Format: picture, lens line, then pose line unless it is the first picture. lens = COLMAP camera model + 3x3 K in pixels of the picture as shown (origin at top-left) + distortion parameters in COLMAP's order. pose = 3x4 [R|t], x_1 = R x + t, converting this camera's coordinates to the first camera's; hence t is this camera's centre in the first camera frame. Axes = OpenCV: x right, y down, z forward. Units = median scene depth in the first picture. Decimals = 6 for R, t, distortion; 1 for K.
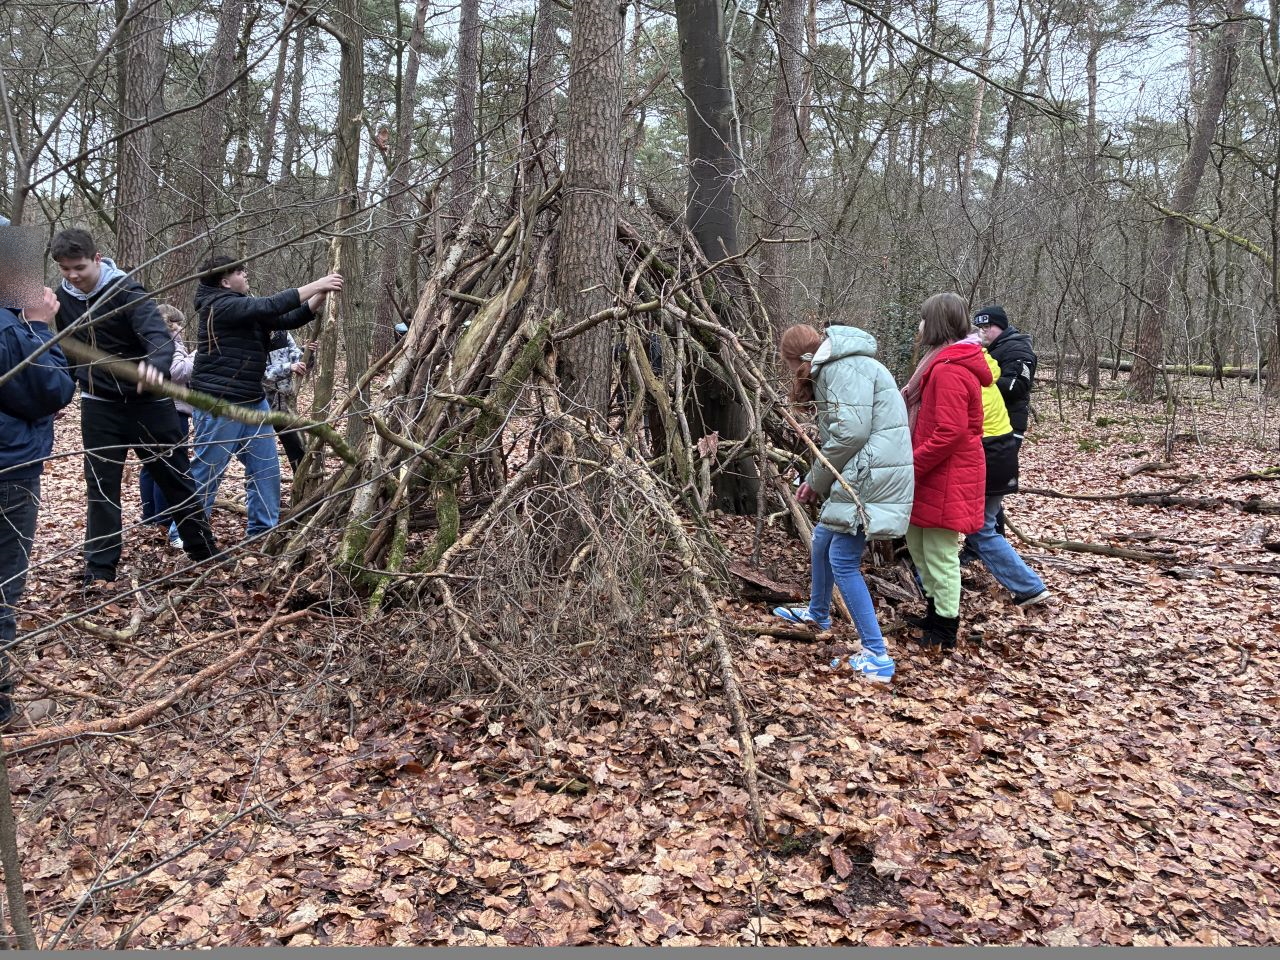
lens RADIAL K [[990.8, 0, 637.2], [0, 990.8, 476.9], [0, 0, 1]] dist [0.051298, -0.067987]
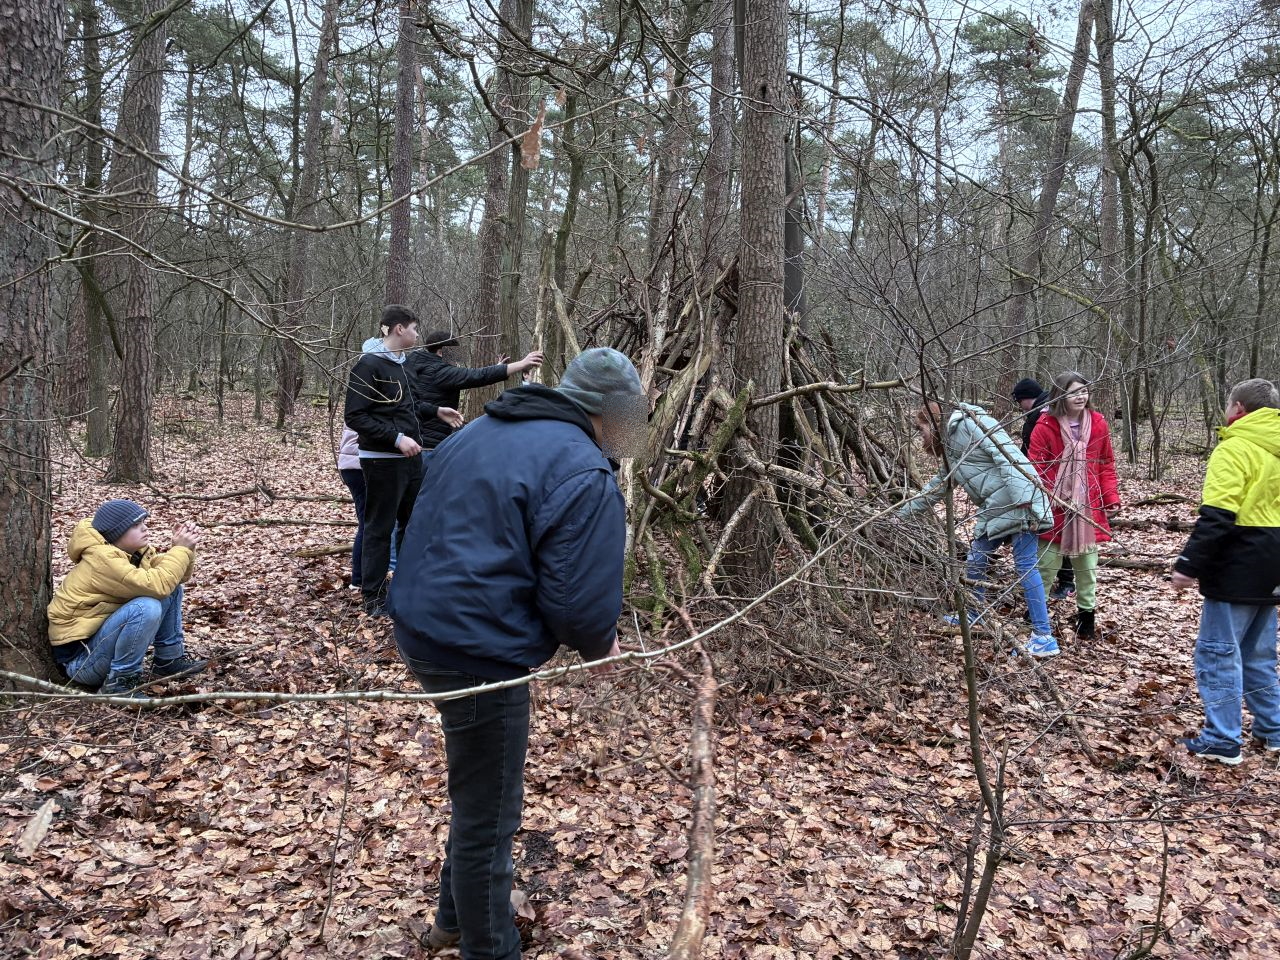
lens RADIAL K [[990.8, 0, 637.5], [0, 990.8, 481.3], [0, 0, 1]] dist [0.051298, -0.067987]
pose [[0.984319, -0.022227, 0.174991, -0.279413], [0.028225, 0.999094, -0.031861, -0.005327], [-0.174124, 0.036301, 0.984054, -0.114876]]
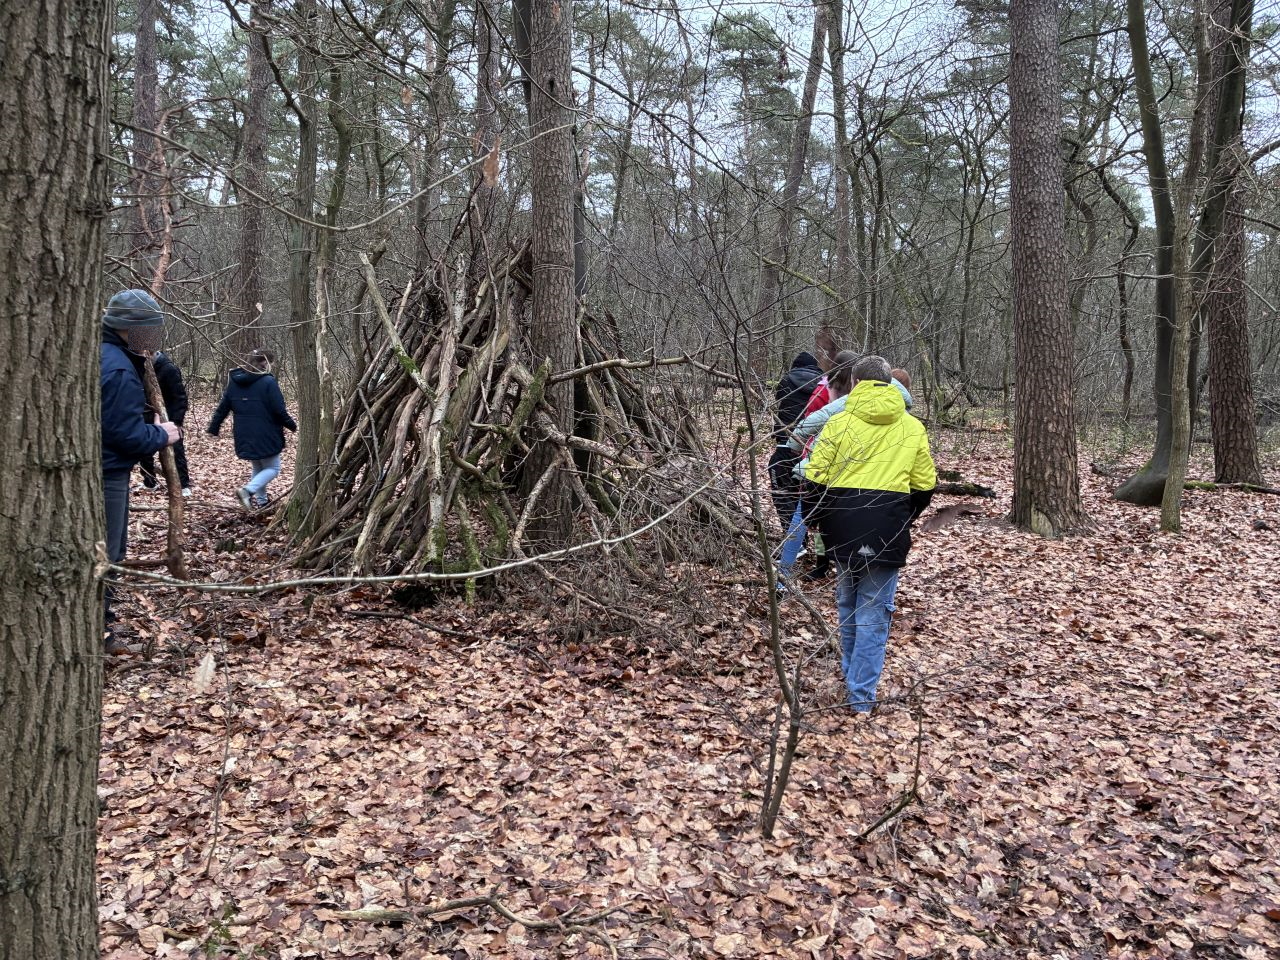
lens RADIAL K [[990.8, 0, 638.4], [0, 990.8, 471.5], [0, 0, 1]] dist [0.051298, -0.067987]
pose [[0.915096, -0.047884, 0.400382, -0.322313], [0.057118, 0.998305, -0.011153, 0.002269], [-0.399169, 0.033076, 0.916280, -0.155785]]
